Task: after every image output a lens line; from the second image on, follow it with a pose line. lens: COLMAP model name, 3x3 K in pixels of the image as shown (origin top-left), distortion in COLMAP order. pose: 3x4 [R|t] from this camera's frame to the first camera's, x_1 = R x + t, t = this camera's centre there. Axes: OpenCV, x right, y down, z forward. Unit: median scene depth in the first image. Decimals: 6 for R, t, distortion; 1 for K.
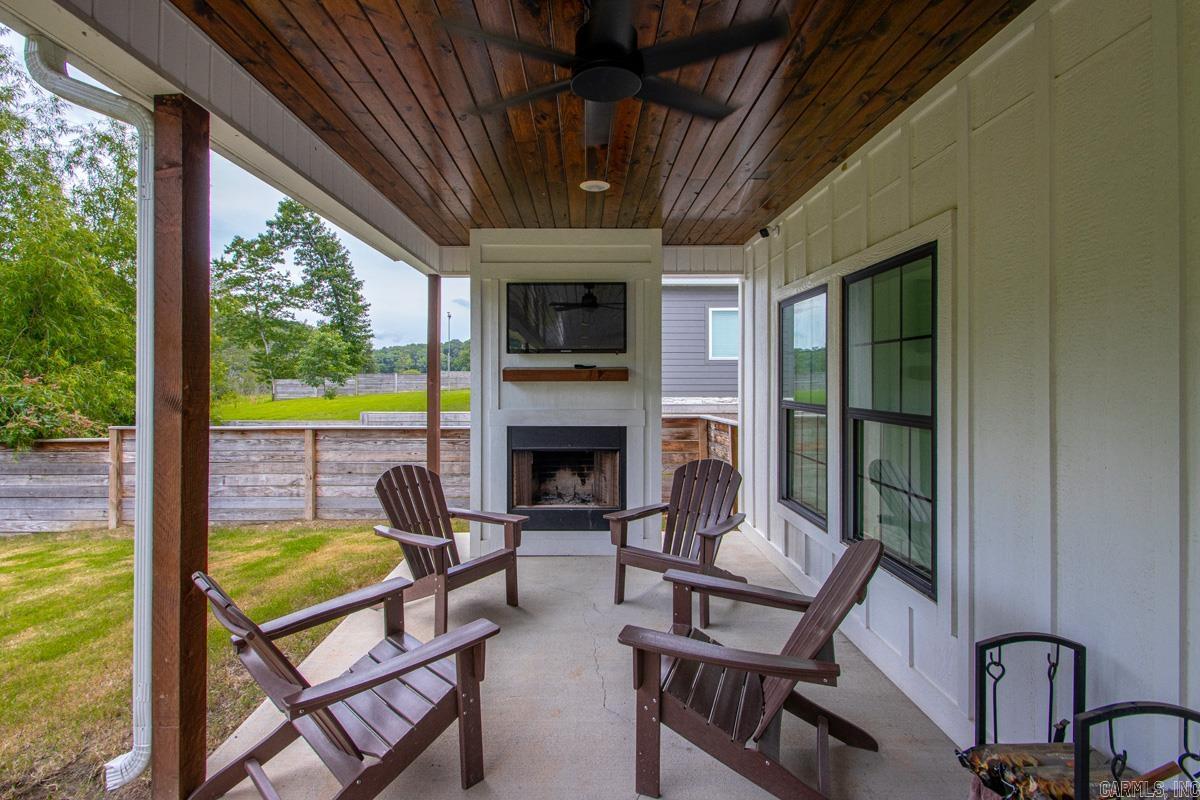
lens RADIAL K [[558.5, 0, 581.5], [0, 558.5, 383.0], [0, 0, 1]] dist [0.017164, -0.007931]
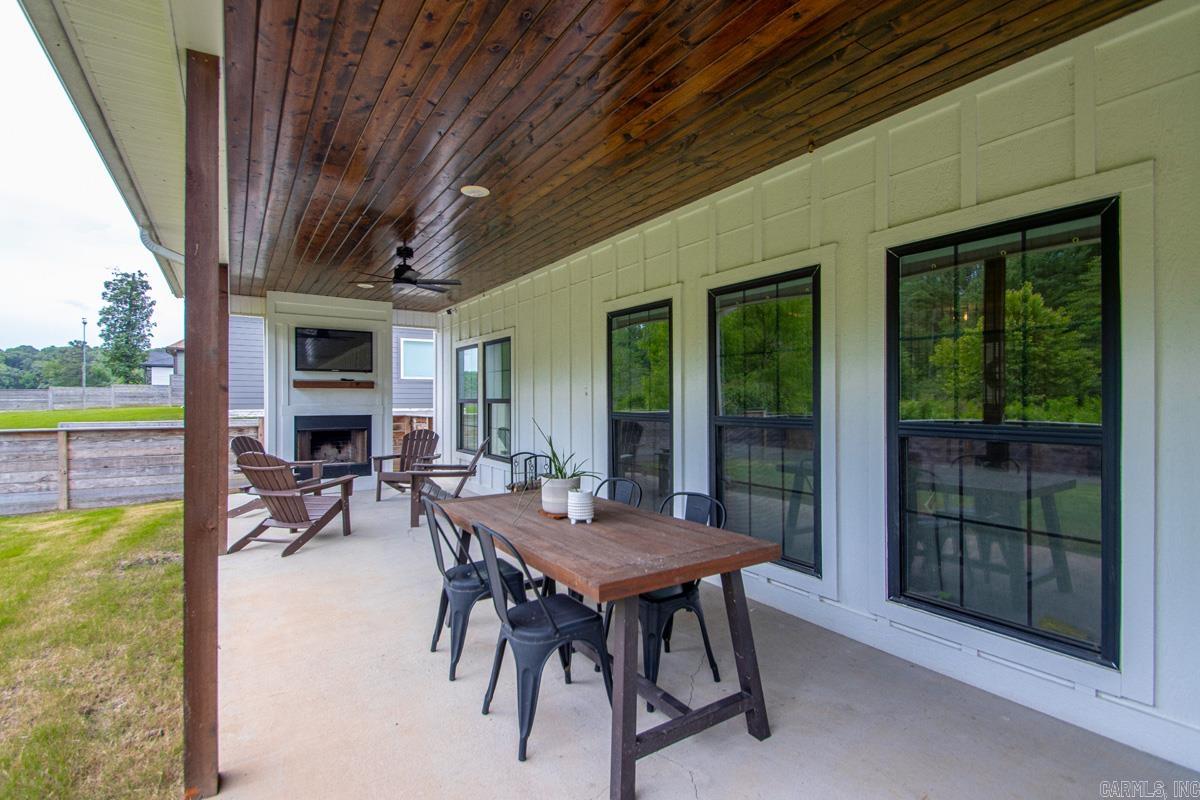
lens RADIAL K [[558.5, 0, 572.4], [0, 558.5, 405.0], [0, 0, 1]] dist [0.017164, -0.007931]
pose [[0.851896, -0.003965, 0.523696, -0.198592], [0.003218, 0.999992, 0.002337, 0.029862], [-0.523701, -0.000306, 0.851902, -0.533552]]
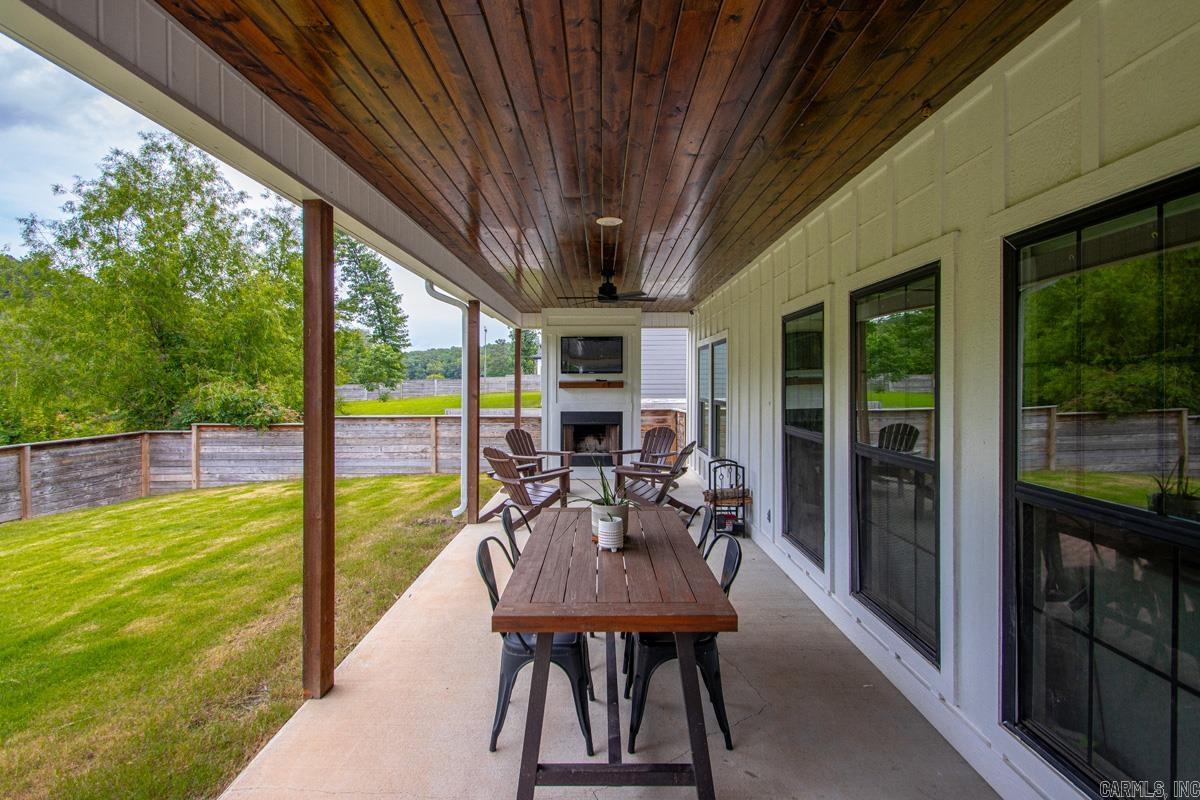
lens RADIAL K [[558.5, 0, 584.2], [0, 558.5, 392.8], [0, 0, 1]] dist [0.017164, -0.007931]
pose [[0.999550, -0.002378, -0.029895, 0.002050], [0.002708, 0.999936, 0.010999, -0.005126], [0.029867, -0.011075, 0.999493, -0.607338]]
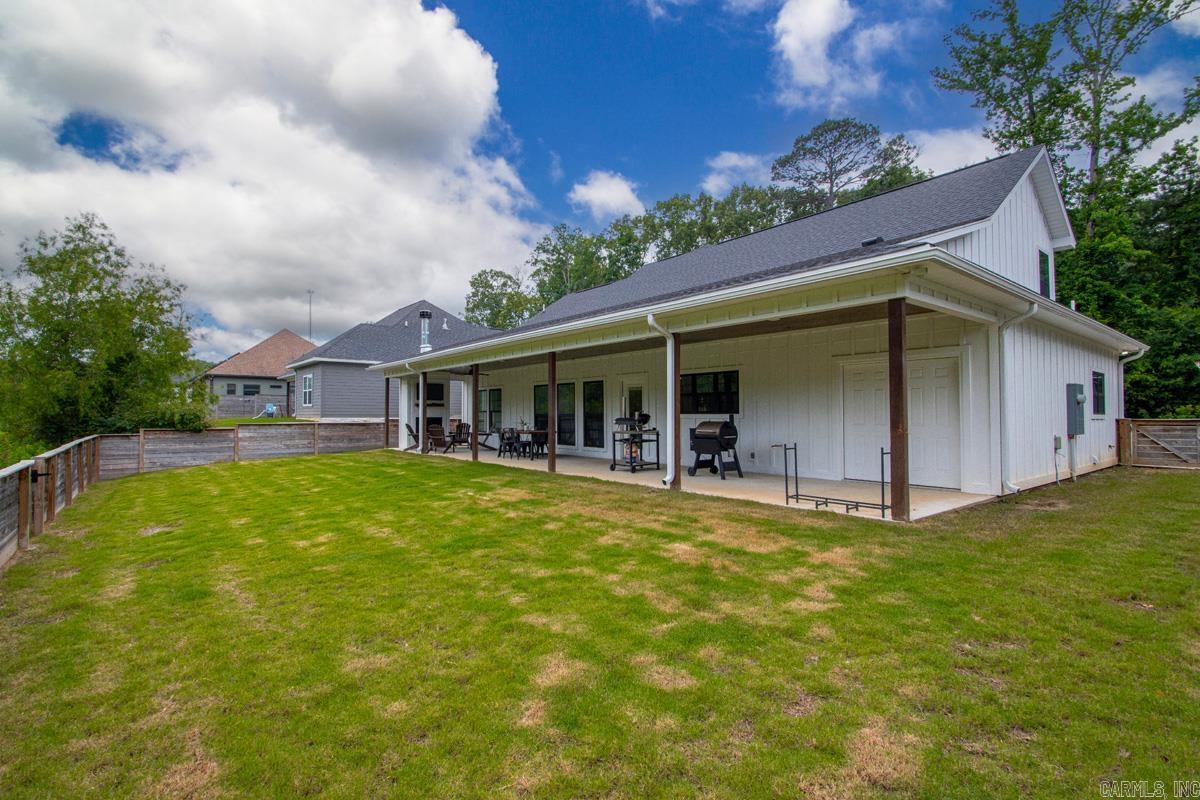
lens RADIAL K [[558.5, 0, 561.9], [0, 558.5, 410.0], [0, 0, 1]] dist [0.017164, -0.007931]
pose [[0.802046, 0.006865, 0.597223, -1.181085], [0.001876, 0.999900, -0.014013, 0.055982], [-0.597260, 0.012360, 0.801953, -2.023862]]
